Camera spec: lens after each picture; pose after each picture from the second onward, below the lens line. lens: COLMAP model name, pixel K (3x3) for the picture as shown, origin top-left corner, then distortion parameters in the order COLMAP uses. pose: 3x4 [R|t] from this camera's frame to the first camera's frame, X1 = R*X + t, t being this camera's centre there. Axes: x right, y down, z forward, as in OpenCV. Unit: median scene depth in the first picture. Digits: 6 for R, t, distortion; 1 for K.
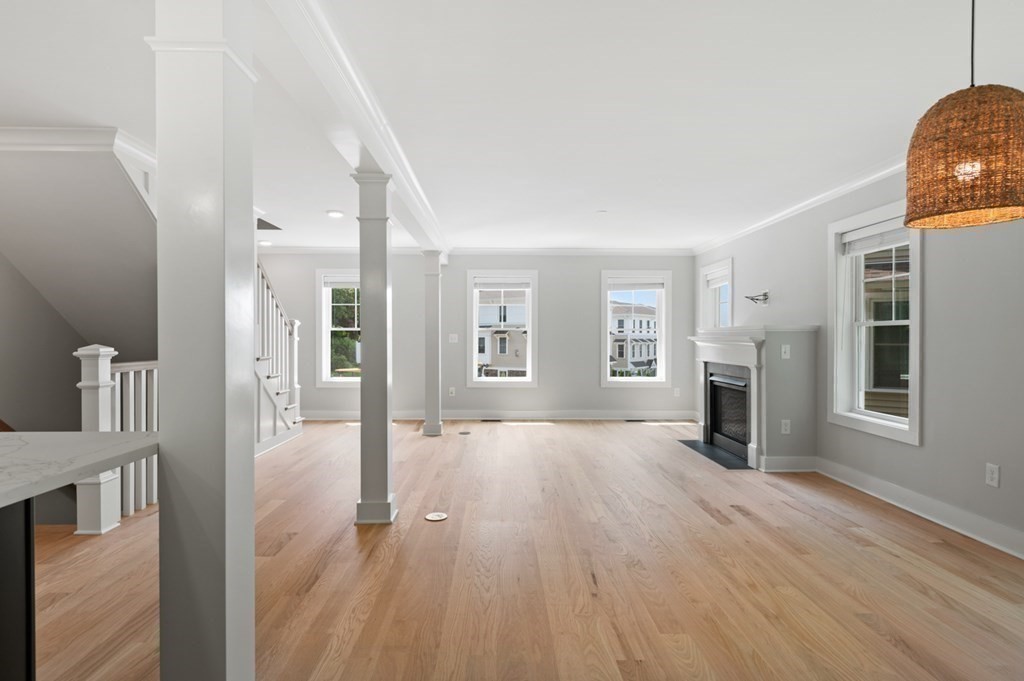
lens RADIAL K [[530.2, 0, 512.4], [0, 530.2, 336.7], [0, 0, 1]] dist [-0.002332, -0.000917]
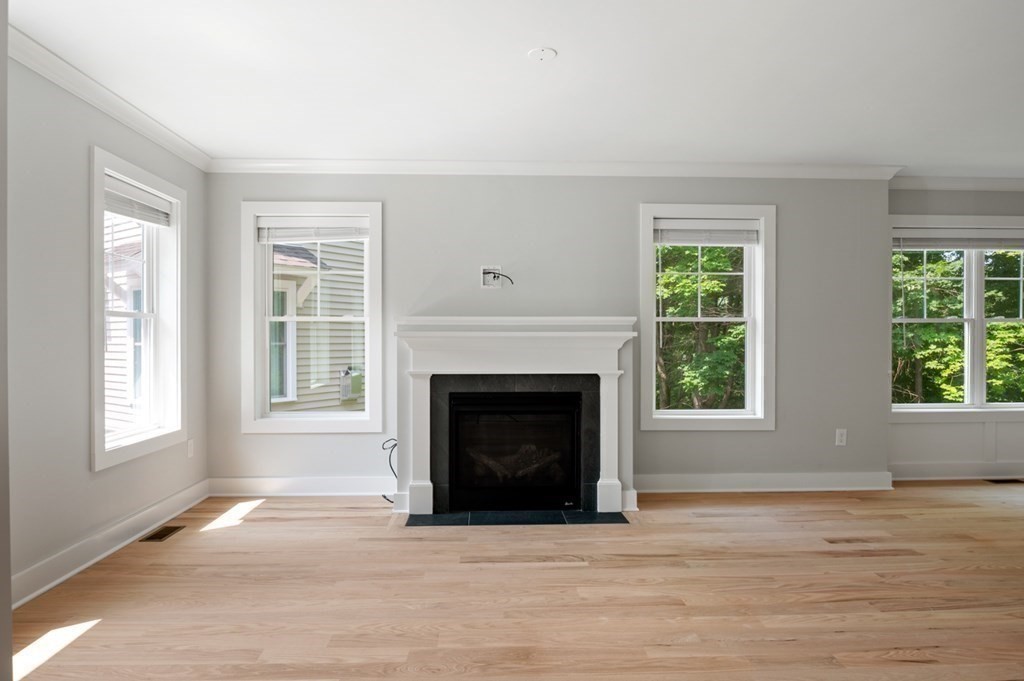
lens RADIAL K [[638.1, 0, 520.2], [0, 638.1, 338.9], [0, 0, 1]] dist [0.018727, -0.013781]
pose [[-0.023811, -0.014155, 0.999616, -0.555567], [0.001613, 0.999898, 0.014197, -0.007524], [-0.999715, 0.001950, -0.023786, 1.509910]]
